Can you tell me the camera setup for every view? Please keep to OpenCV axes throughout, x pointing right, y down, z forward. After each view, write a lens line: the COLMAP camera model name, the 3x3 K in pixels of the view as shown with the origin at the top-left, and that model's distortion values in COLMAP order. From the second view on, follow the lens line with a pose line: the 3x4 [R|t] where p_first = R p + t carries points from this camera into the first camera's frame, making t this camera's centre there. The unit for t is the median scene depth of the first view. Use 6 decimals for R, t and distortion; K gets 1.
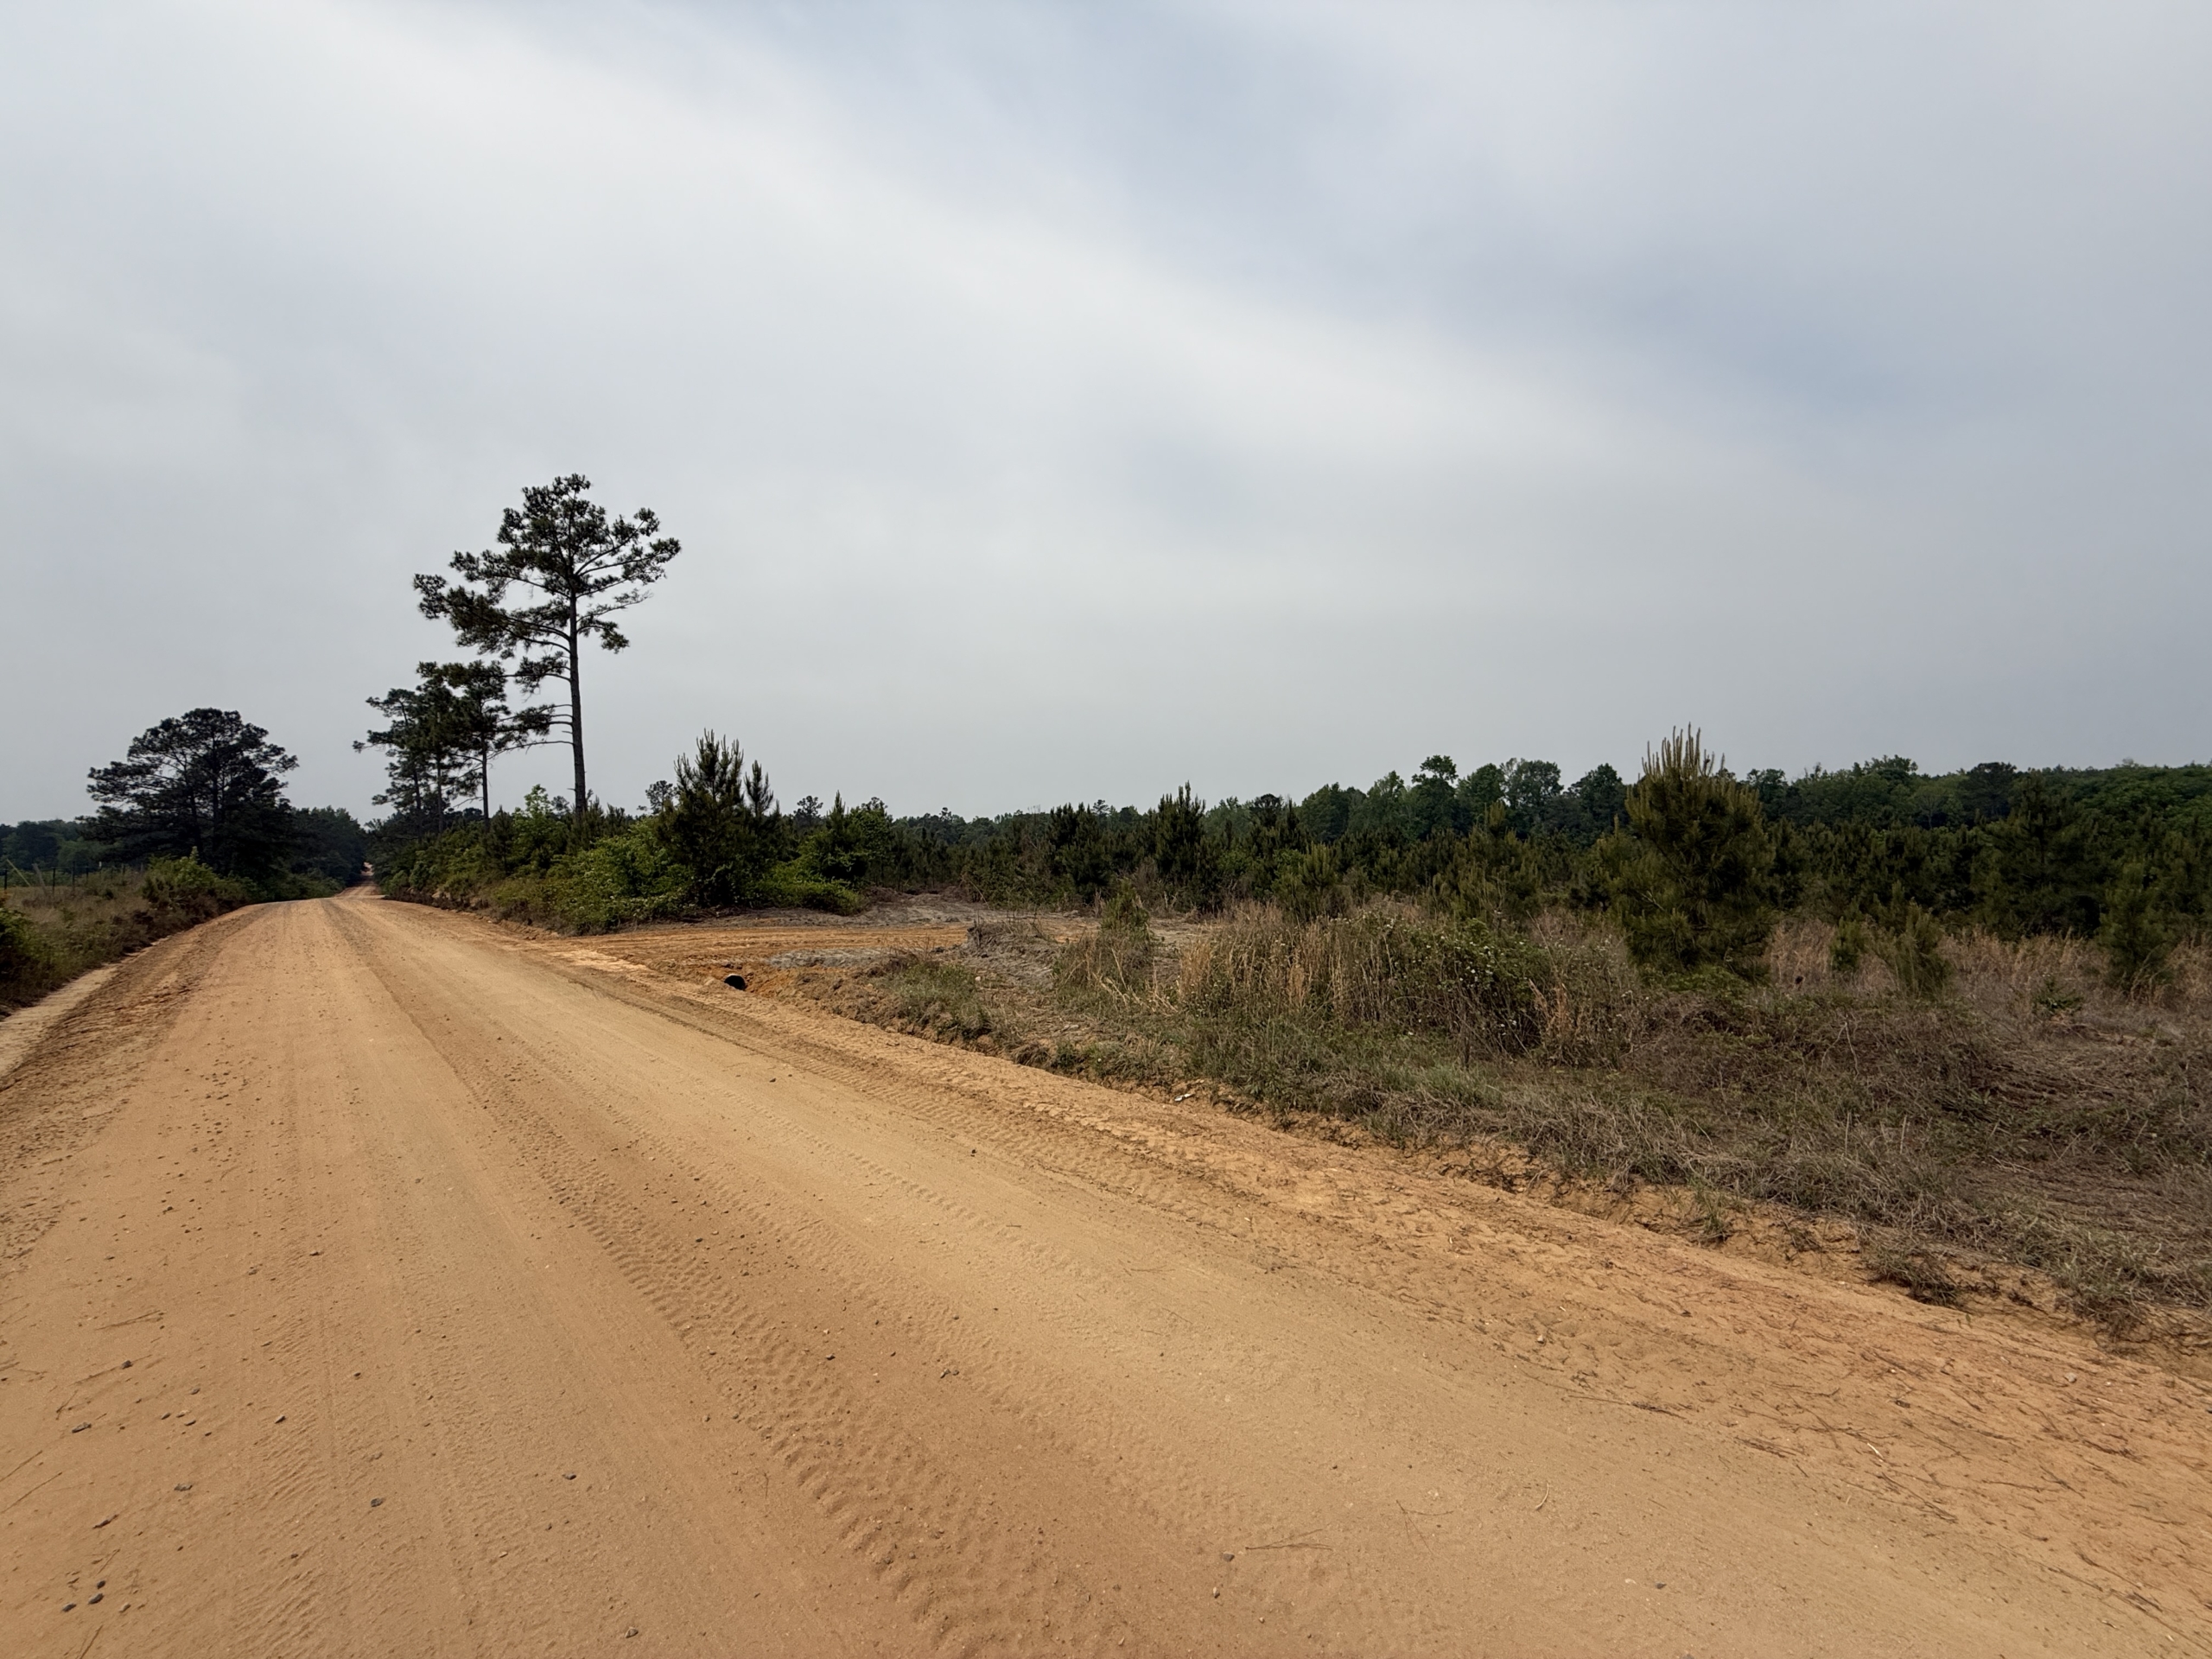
lens RADIAL K [[882.3, 0, 1105.8], [0, 882.3, 823.9], [0, 0, 1]] dist [-0.002989, -0.000169]
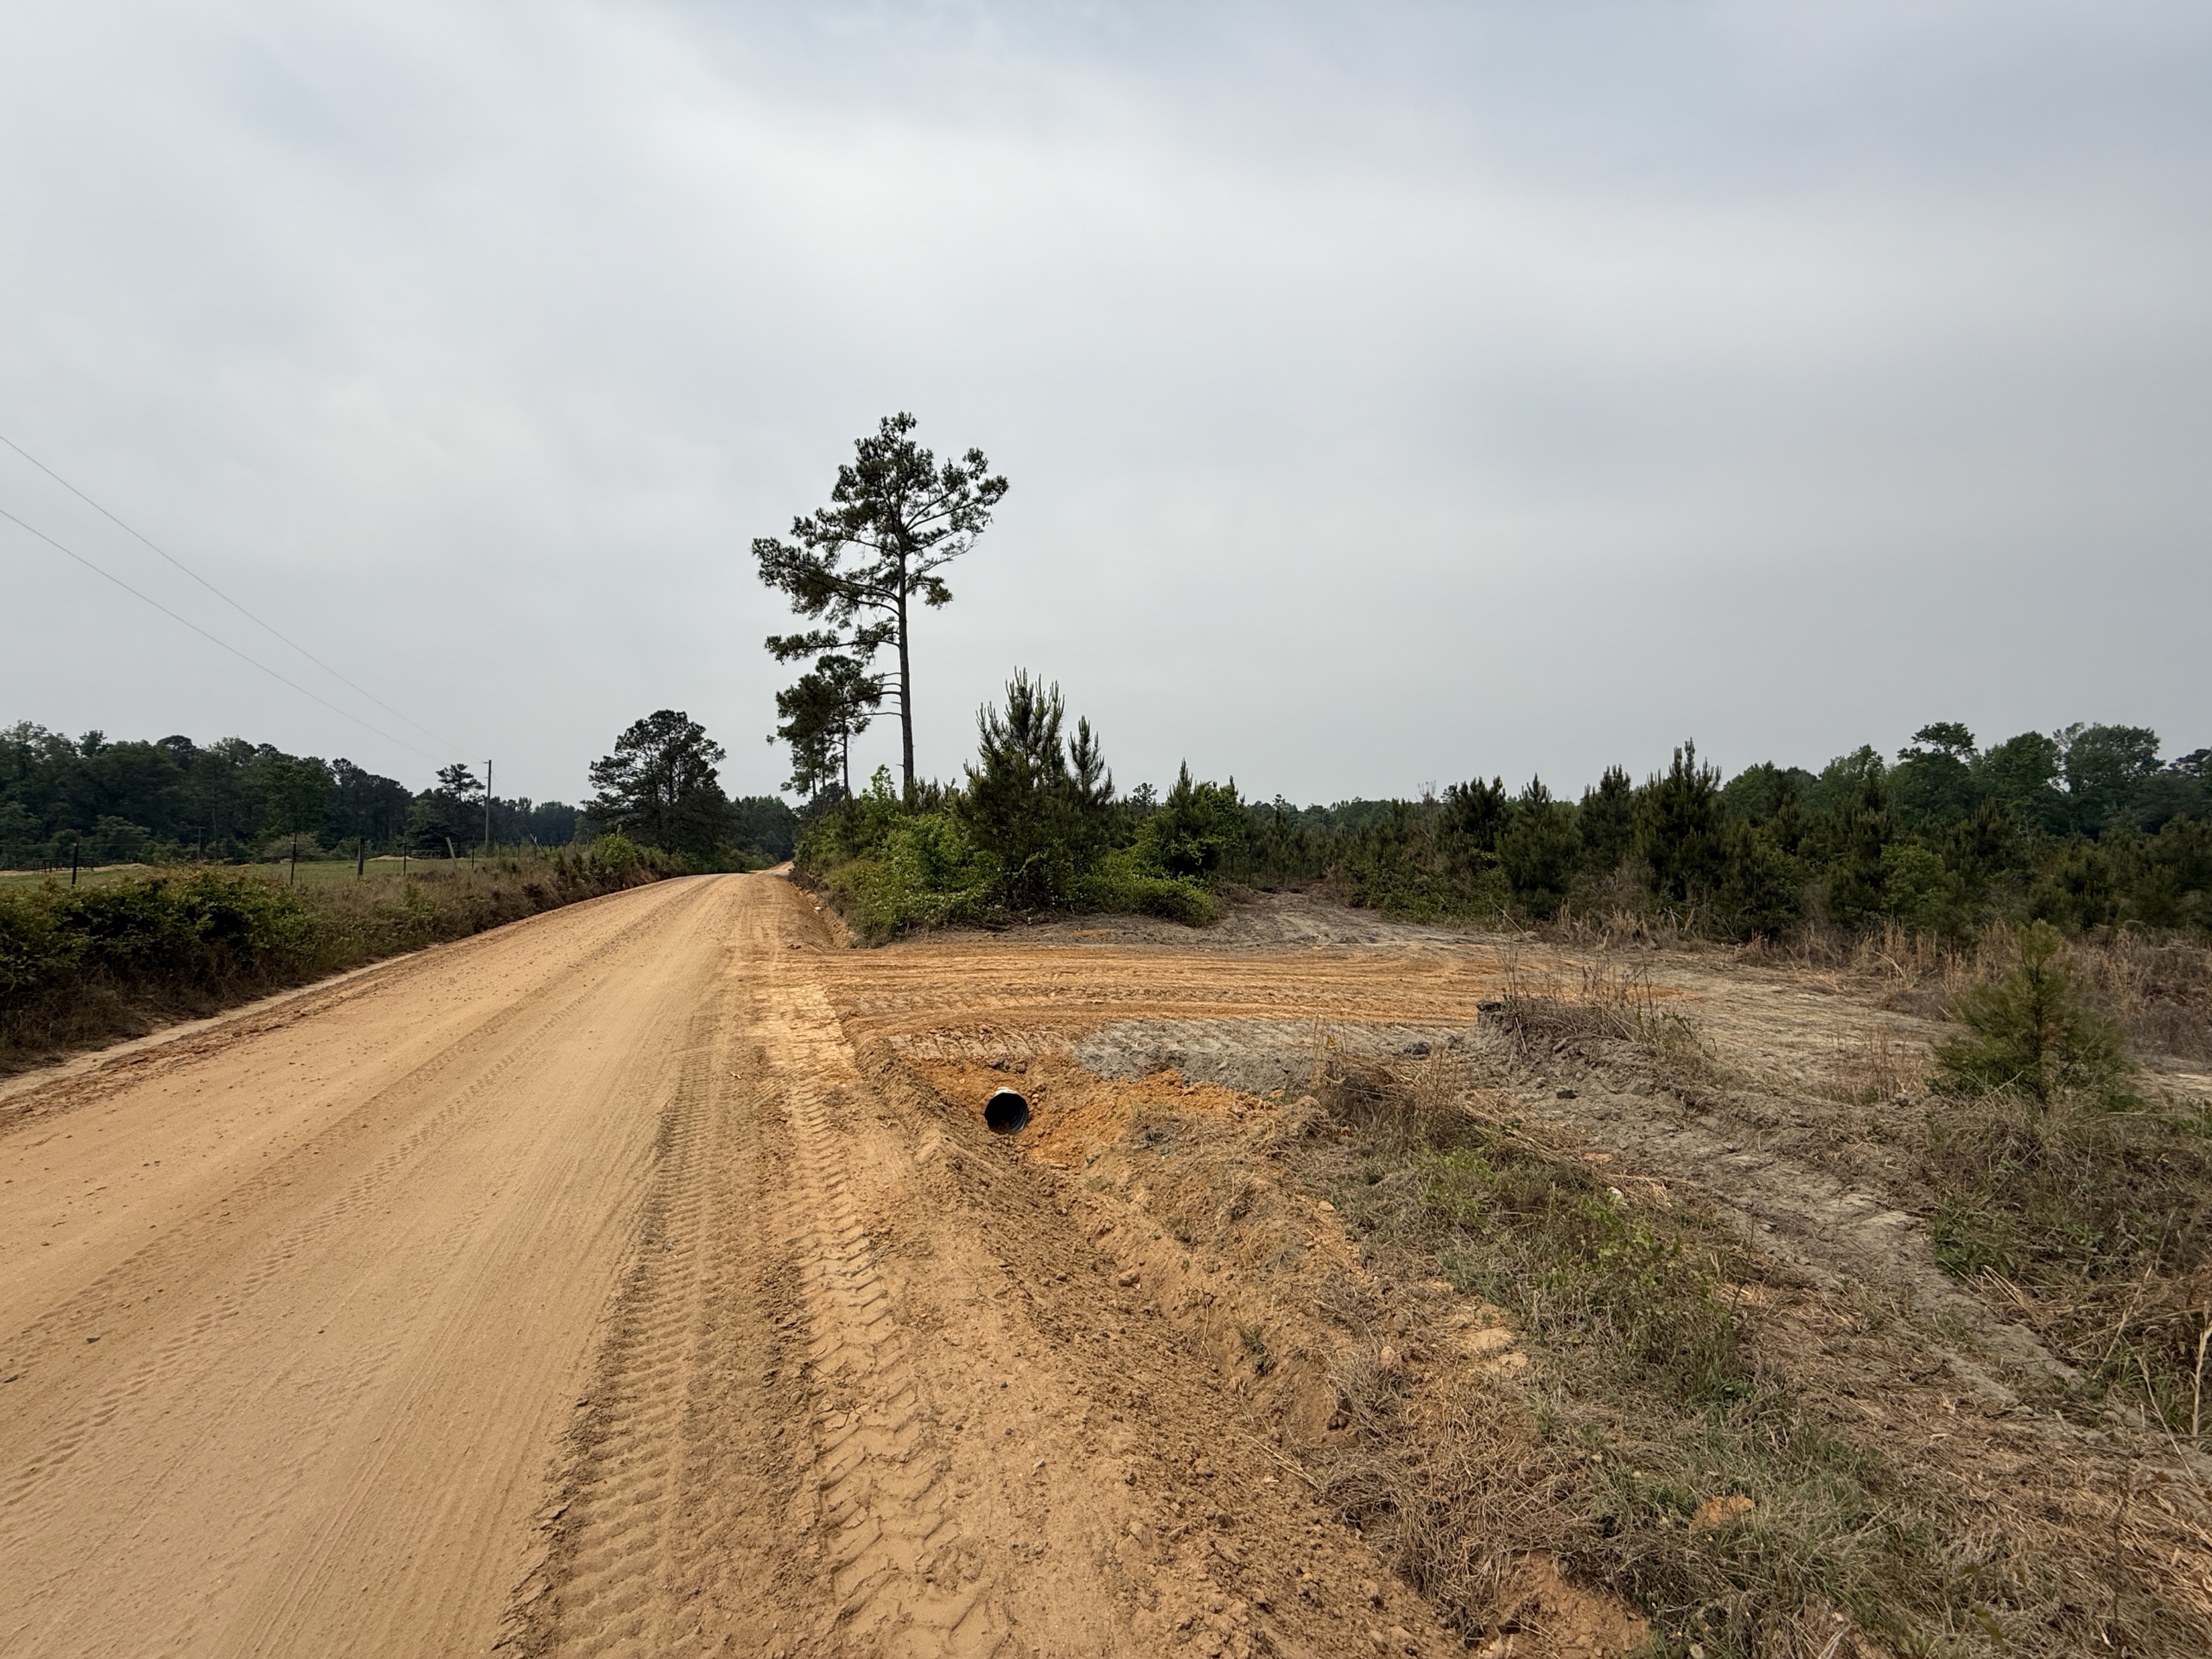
lens RADIAL K [[882.3, 0, 1100.5], [0, 882.3, 821.9], [0, 0, 1]] dist [-0.002989, -0.000169]
pose [[0.930850, 0.008431, -0.365305, -0.077531], [-0.004556, 0.999924, 0.011469, 0.008064], [0.365374, -0.009012, 0.930817, 0.221288]]
